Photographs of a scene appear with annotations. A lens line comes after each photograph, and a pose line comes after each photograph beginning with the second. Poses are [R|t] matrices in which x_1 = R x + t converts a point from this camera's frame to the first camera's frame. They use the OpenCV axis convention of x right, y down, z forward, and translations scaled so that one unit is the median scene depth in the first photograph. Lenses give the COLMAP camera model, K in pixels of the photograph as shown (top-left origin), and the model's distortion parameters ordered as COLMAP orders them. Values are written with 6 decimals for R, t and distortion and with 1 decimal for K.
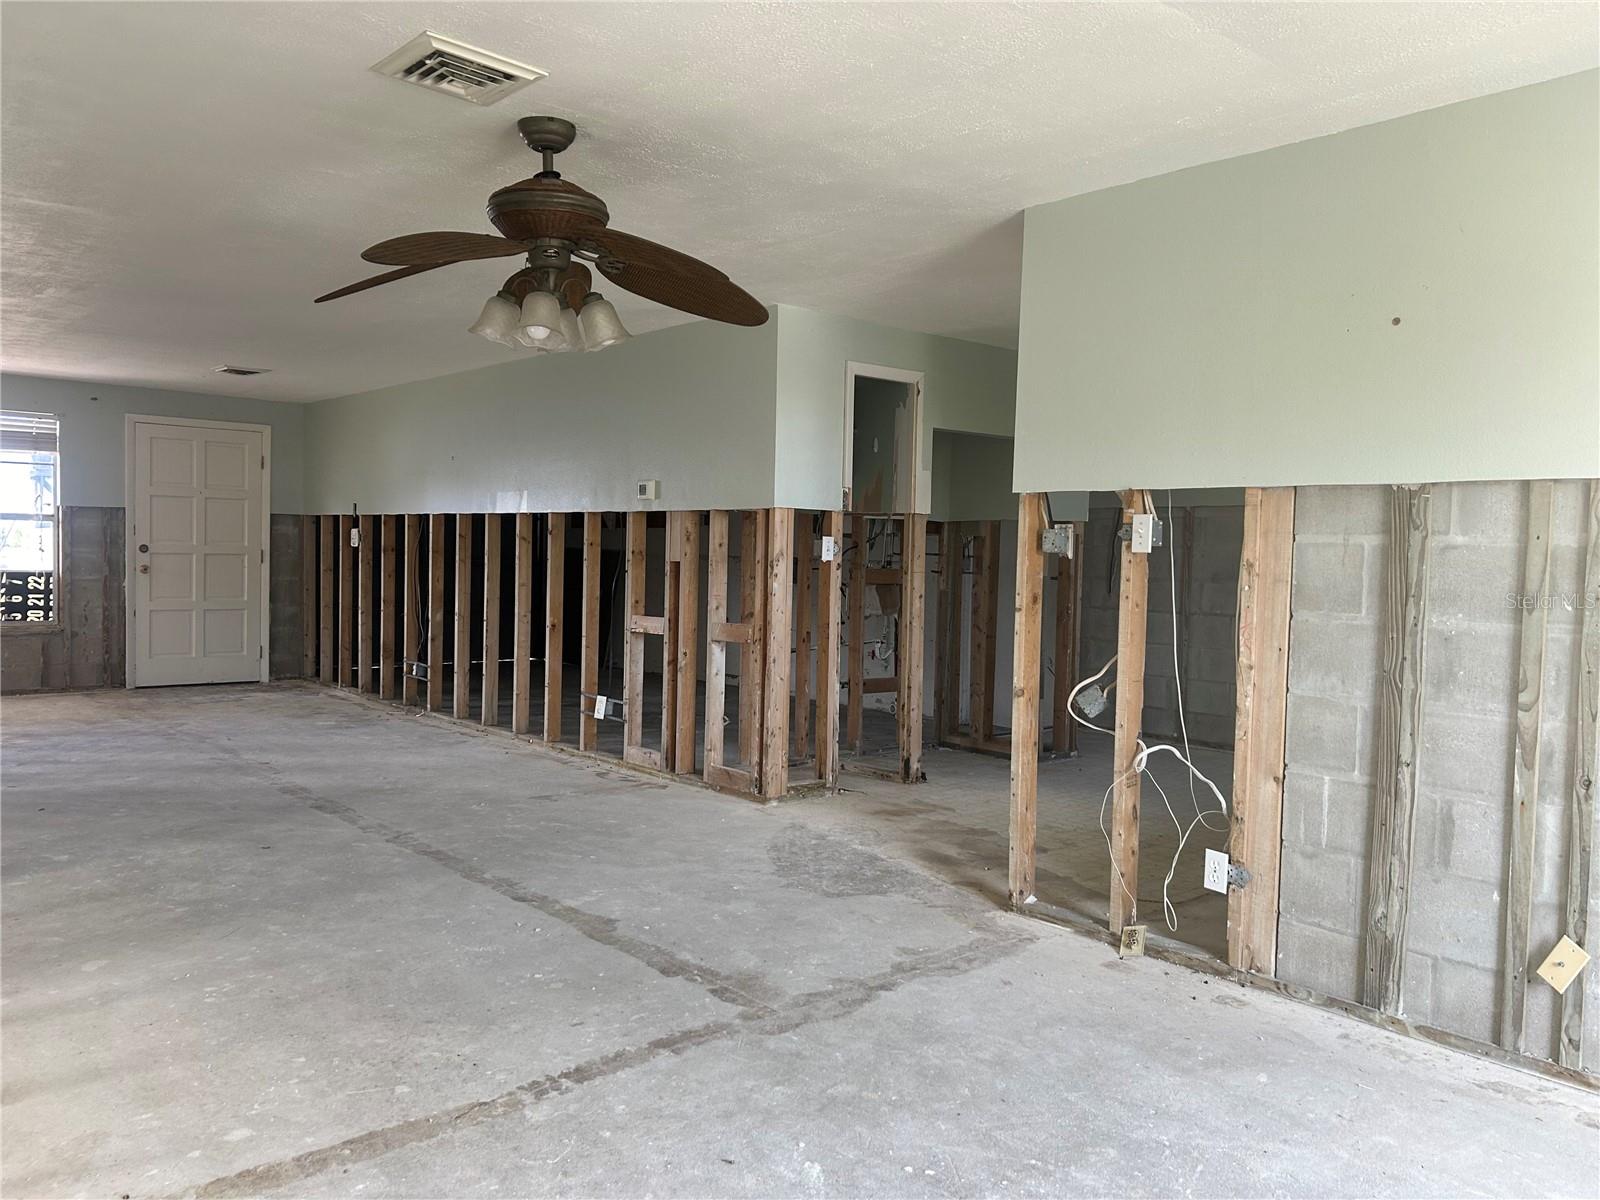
lens RADIAL K [[1204.5, 0, 796.6], [0, 1204.5, 598.3], [0, 0, 1]] dist [0.051252, -0.062421]
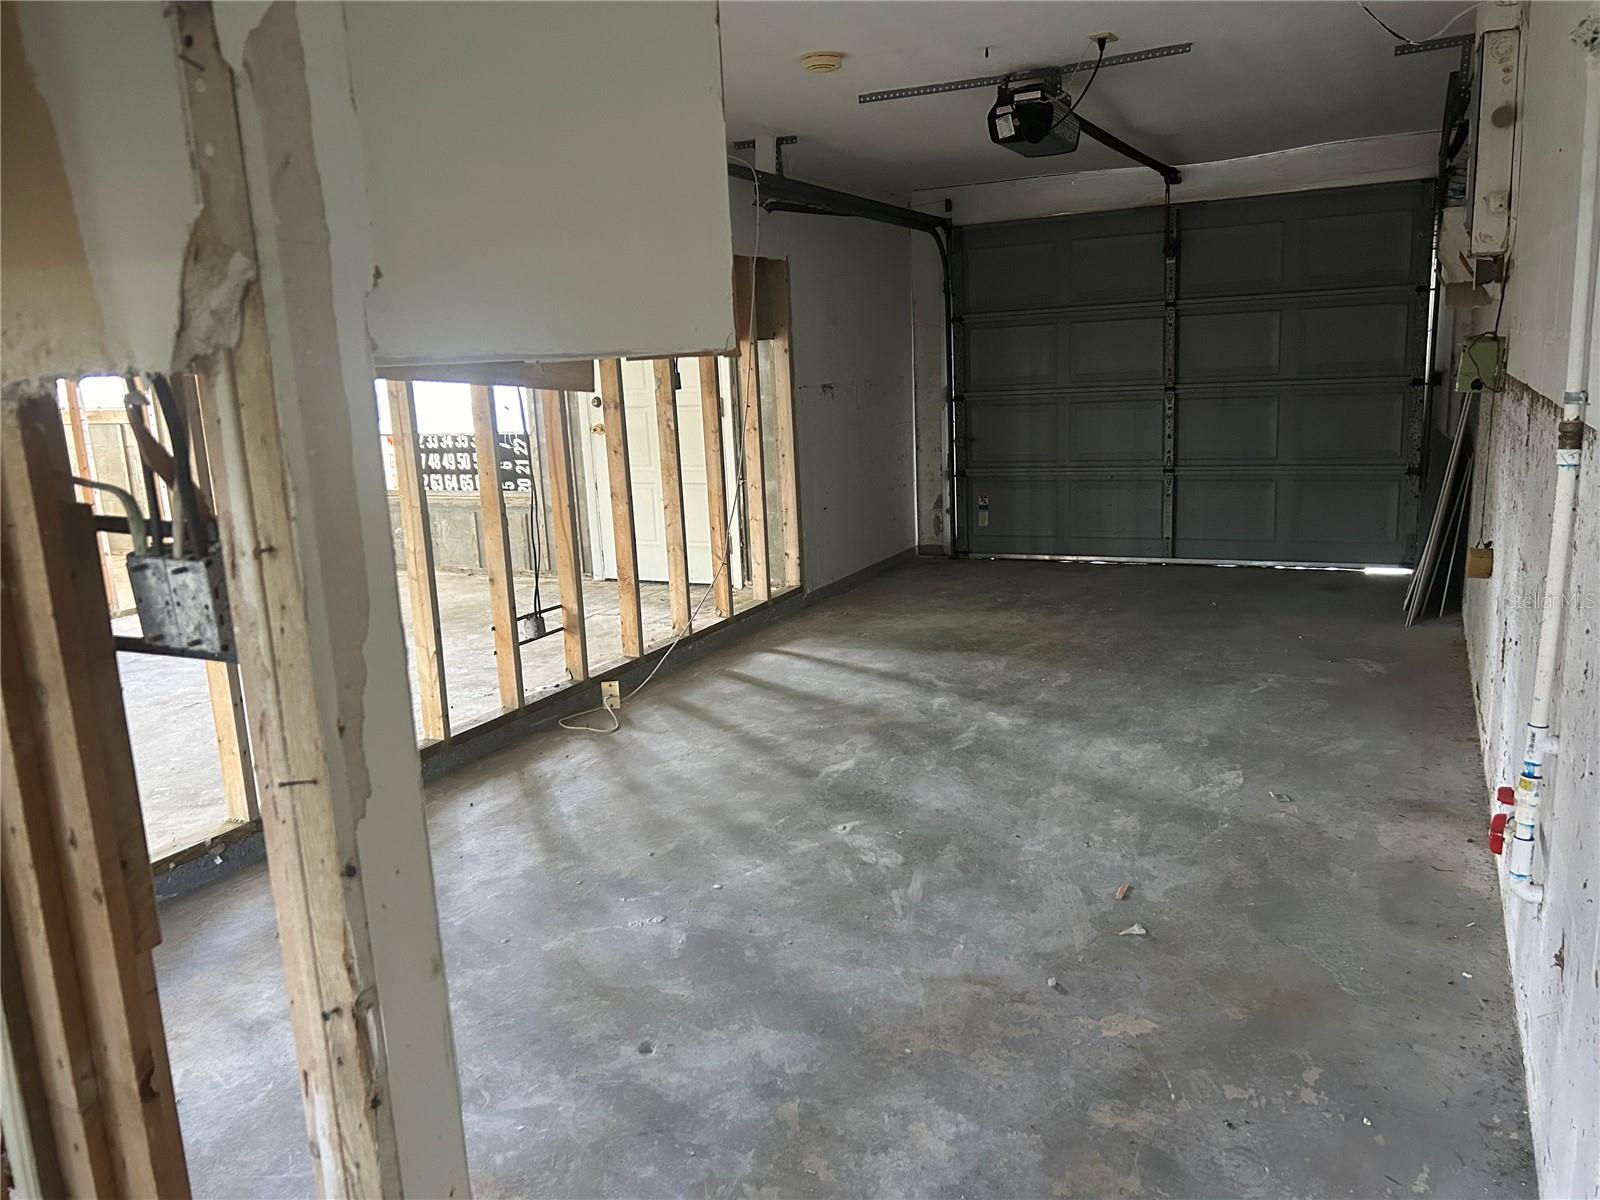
lens RADIAL K [[1204.5, 0, 801.4], [0, 1204.5, 603.7], [0, 0, 1]] dist [0.051252, -0.062421]
pose [[0.392143, 0.150169, -0.907565, 0.628543], [0.012625, 0.985614, 0.168538, -0.112262], [0.919818, -0.077549, 0.384606, 2.092183]]
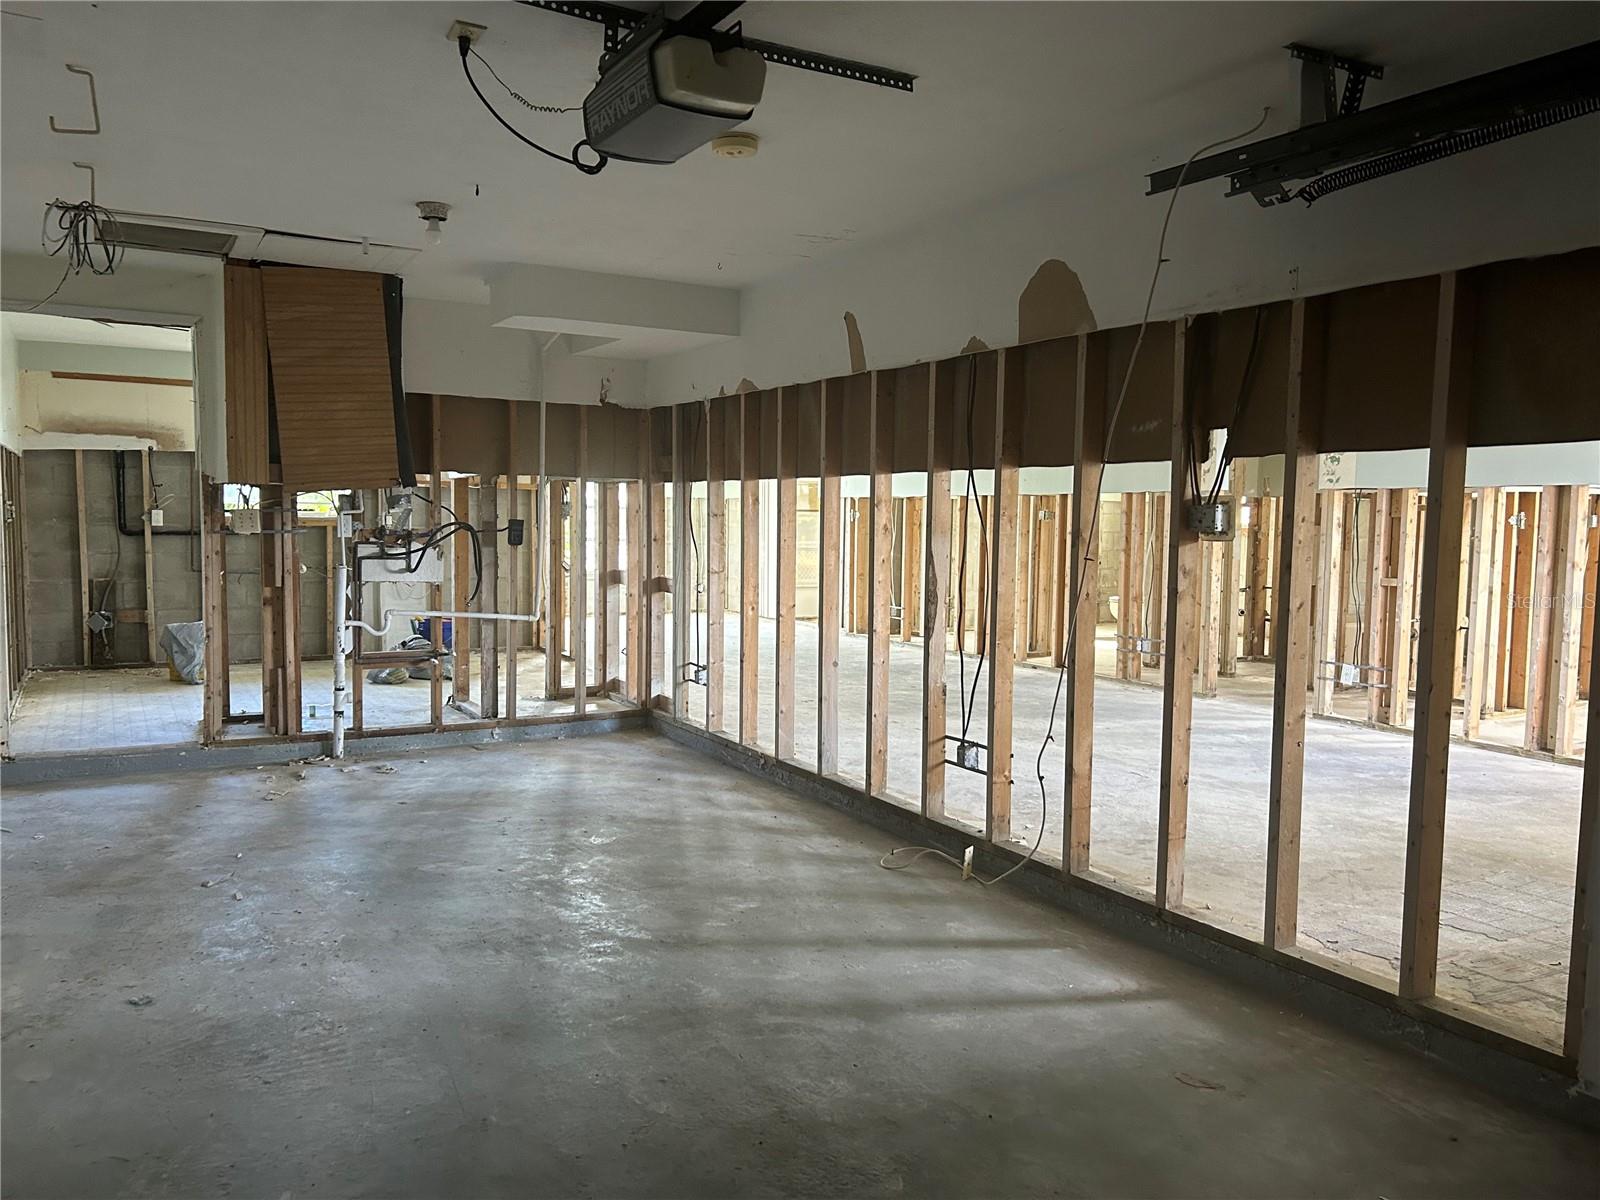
lens RADIAL K [[1204.5, 0, 804.3], [0, 1204.5, 603.7], [0, 0, 1]] dist [0.051252, -0.062421]
pose [[-0.982801, -0.044420, 0.179245, -0.715149], [-0.022484, 0.992201, 0.122603, -0.177912], [-0.183293, 0.116464, -0.976135, 3.561995]]
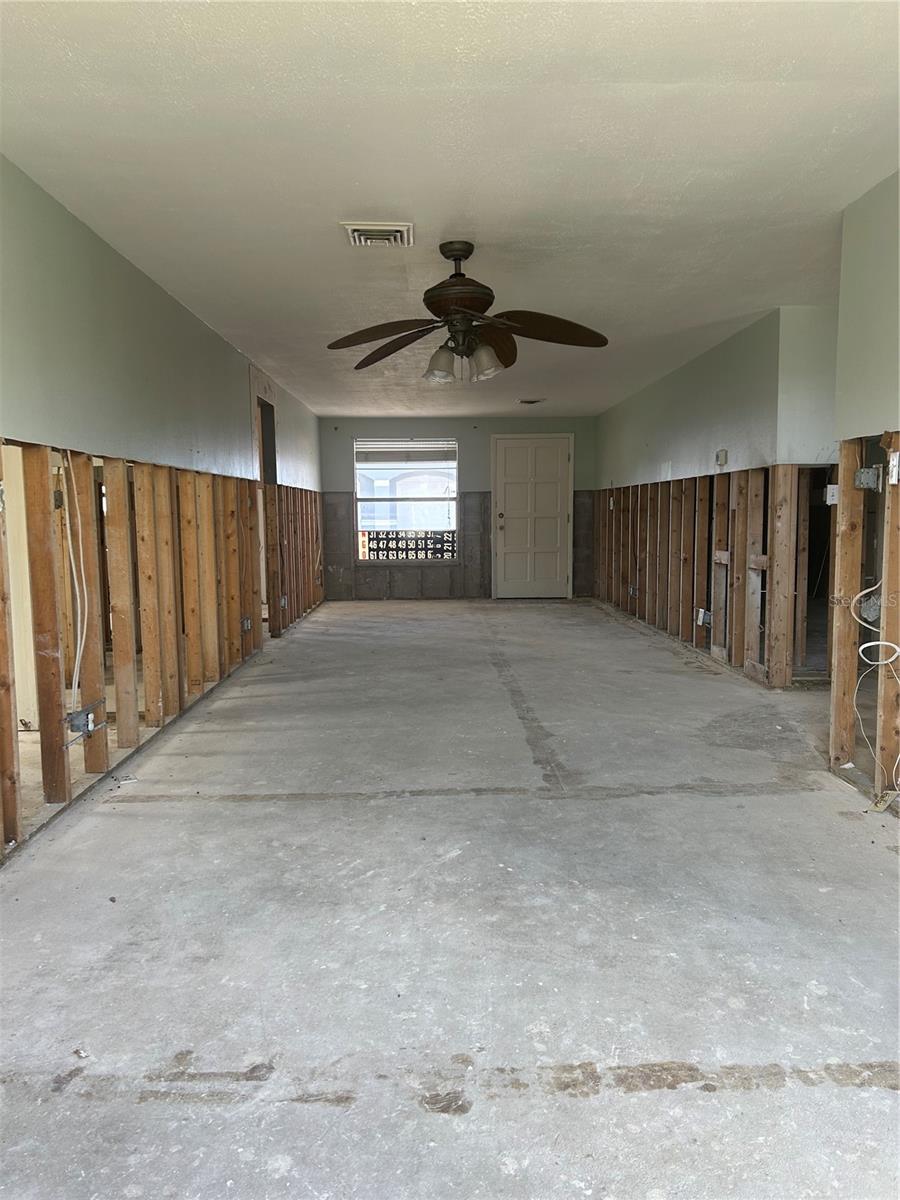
lens RADIAL K [[903.4, 0, 448.2], [0, 903.4, 595.6], [0, 0, 1]] dist [0.051252, -0.062421]
pose [[0.763472, 0.028544, -0.645210, 0.536182], [0.001715, 0.998930, 0.046223, 0.030614], [0.645839, -0.036396, 0.762606, 0.016766]]
